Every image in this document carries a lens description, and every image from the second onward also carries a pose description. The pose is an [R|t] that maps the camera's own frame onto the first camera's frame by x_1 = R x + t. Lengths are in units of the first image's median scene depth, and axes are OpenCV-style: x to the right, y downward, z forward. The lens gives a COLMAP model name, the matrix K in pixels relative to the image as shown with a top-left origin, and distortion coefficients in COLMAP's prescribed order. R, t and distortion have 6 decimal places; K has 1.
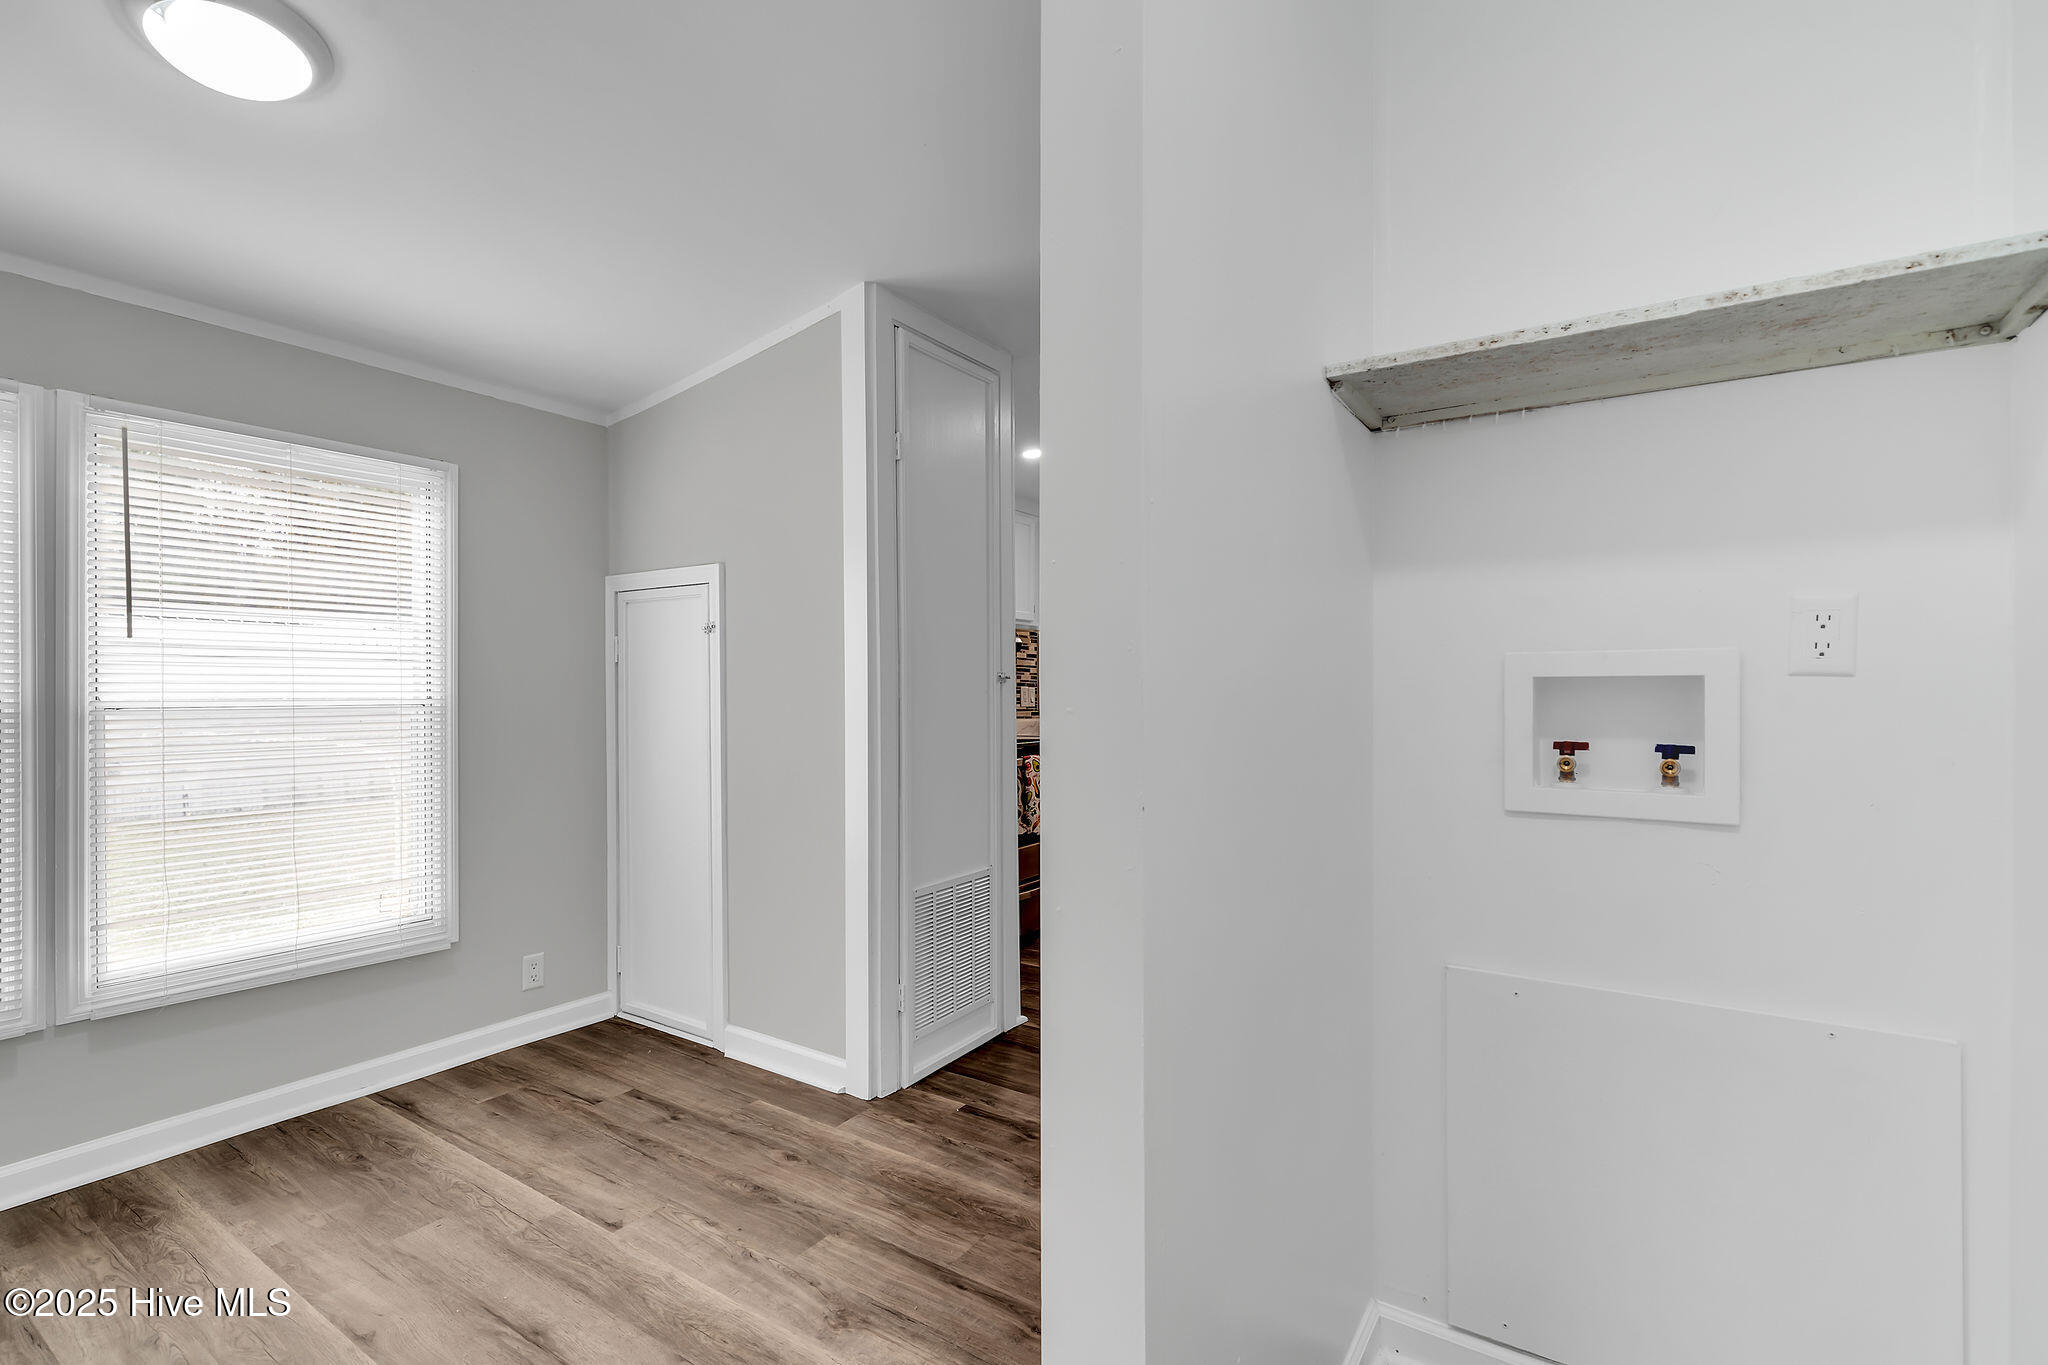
lens RADIAL K [[940.1, 0, 1041.8], [0, 940.1, 682.9], [0, 0, 1]] dist [0.002272, 0.000778]
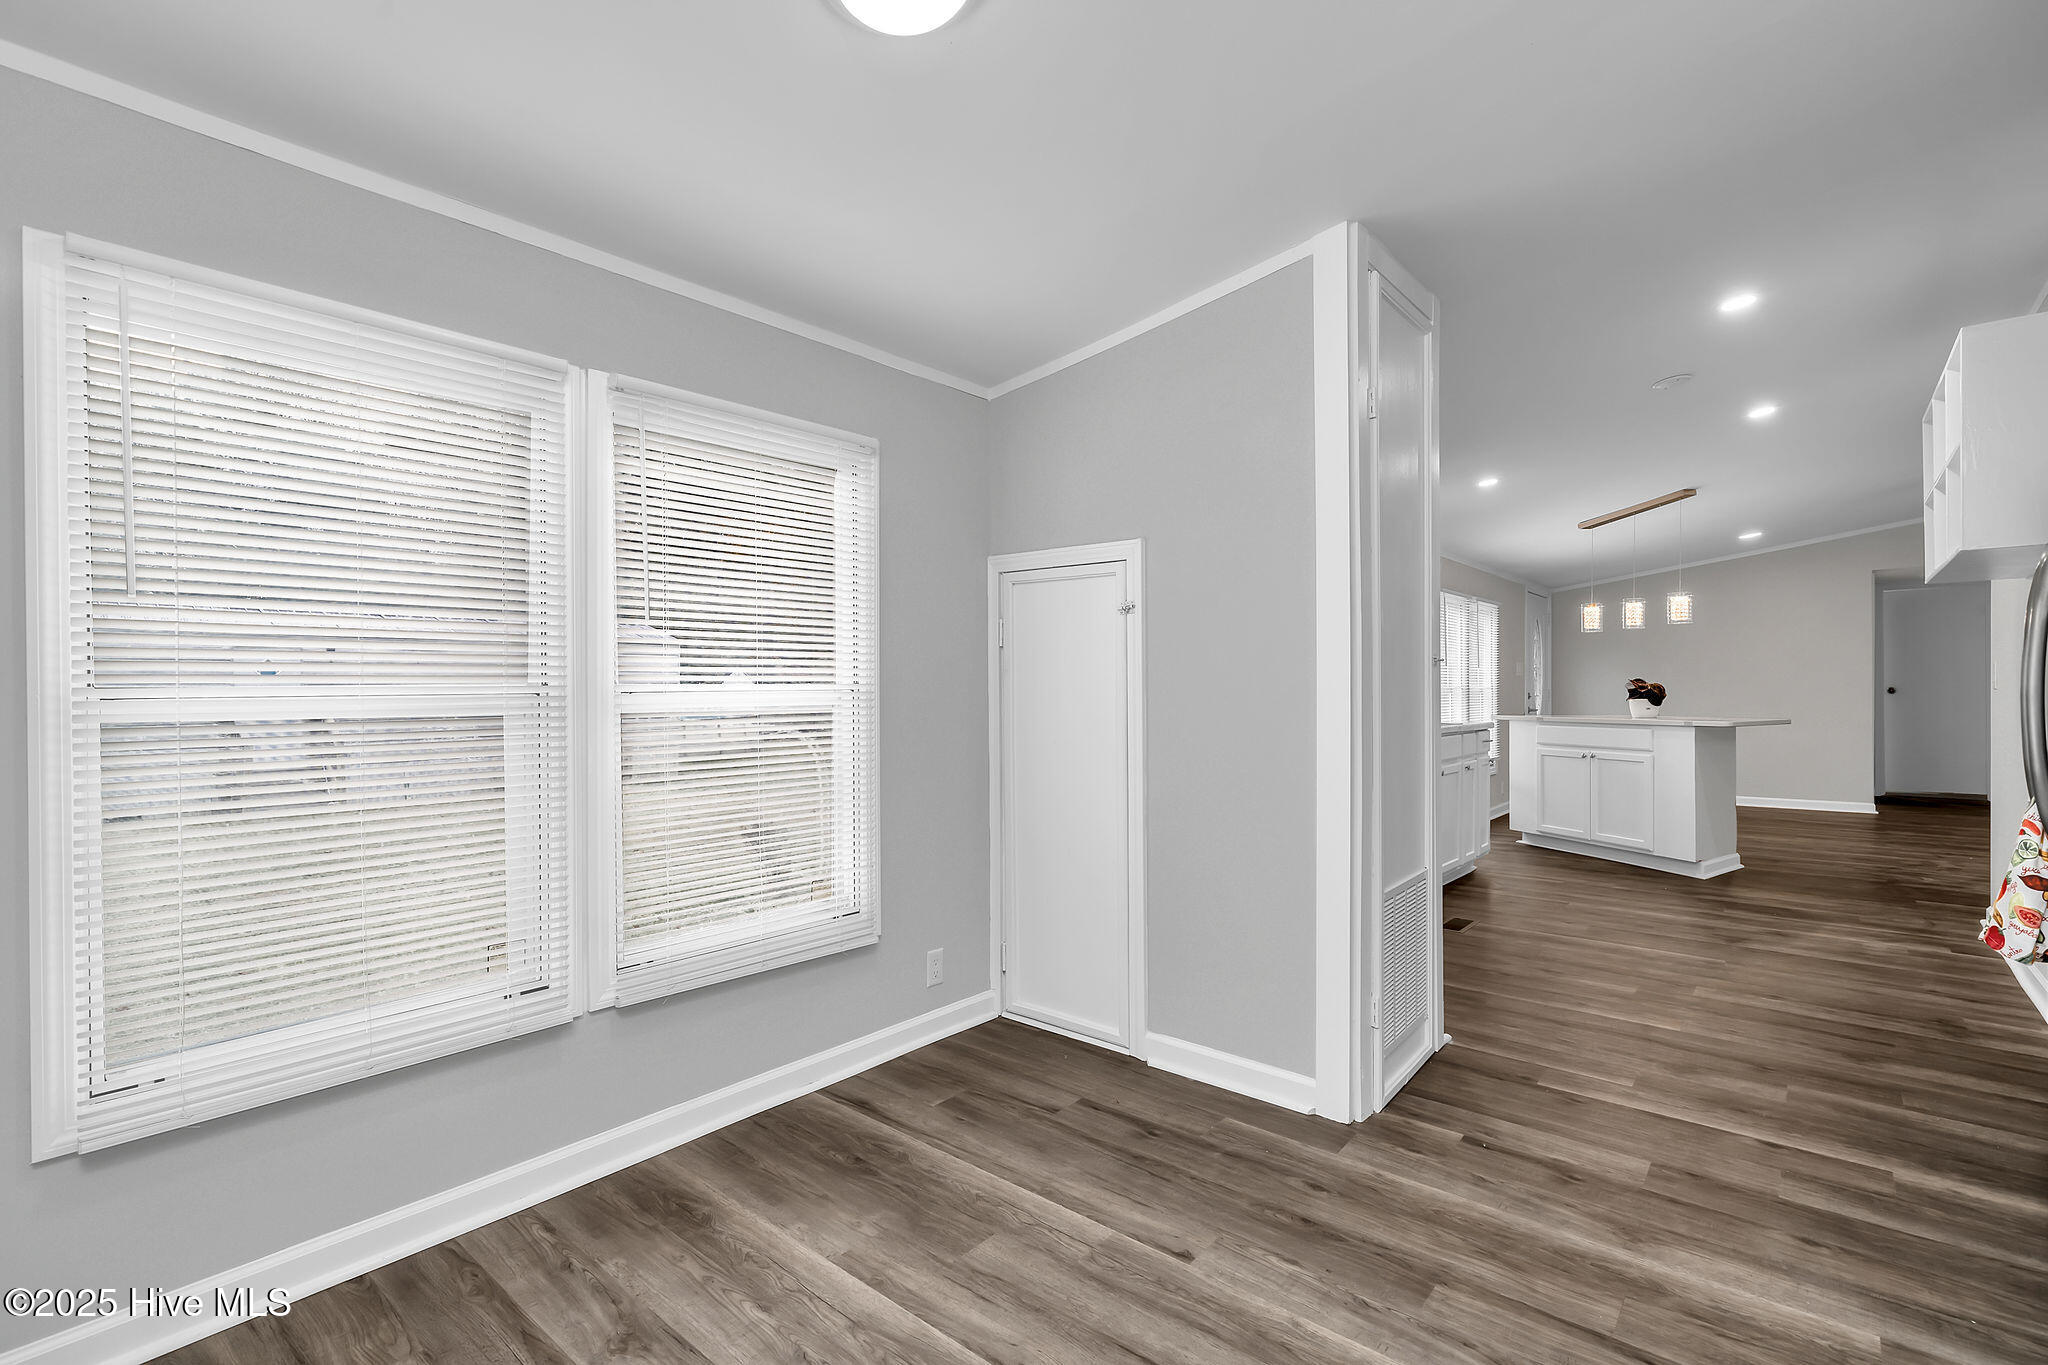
lens RADIAL K [[940.1, 0, 991.9], [0, 940.1, 693.6], [0, 0, 1]] dist [0.002272, 0.000778]
pose [[0.993431, 0.000961, -0.114433, -0.443513], [0.000991, 0.999855, 0.016999, 0.011744], [0.114433, -0.017001, 0.993286, 0.065876]]
